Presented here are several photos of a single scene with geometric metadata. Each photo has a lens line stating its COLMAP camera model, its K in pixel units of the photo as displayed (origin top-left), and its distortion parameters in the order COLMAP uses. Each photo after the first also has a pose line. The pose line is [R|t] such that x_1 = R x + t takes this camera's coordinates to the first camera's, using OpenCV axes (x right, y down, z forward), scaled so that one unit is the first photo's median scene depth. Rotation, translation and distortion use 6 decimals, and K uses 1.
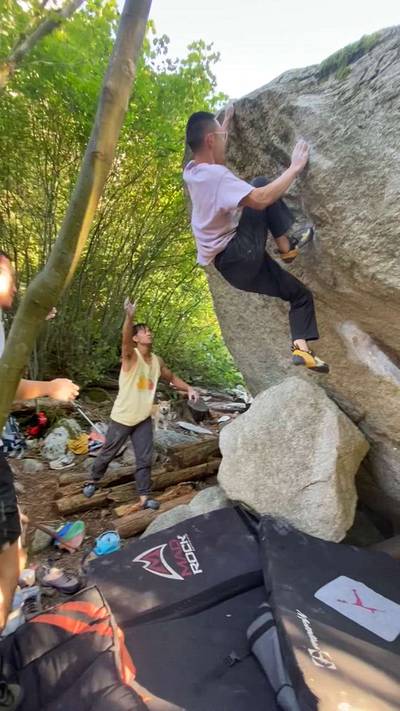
lens RADIAL K [[537.3, 0, 200.0], [0, 537.3, 355.5], [0, 0, 1]] dist [0.038297, -0.107223]
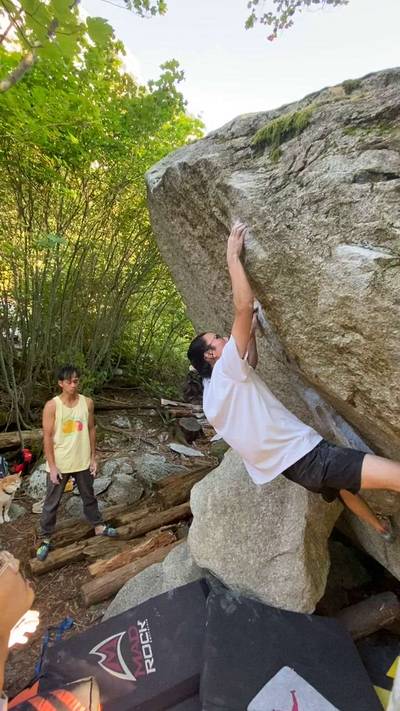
lens RADIAL K [[537.3, 0, 200.0], [0, 537.3, 355.5], [0, 0, 1]] dist [0.038297, -0.107223]
pose [[0.998296, -0.040475, -0.042025, 0.132268], [0.043002, 0.997206, 0.061078, -0.199723], [0.039435, -0.062781, 0.997248, 0.063045]]
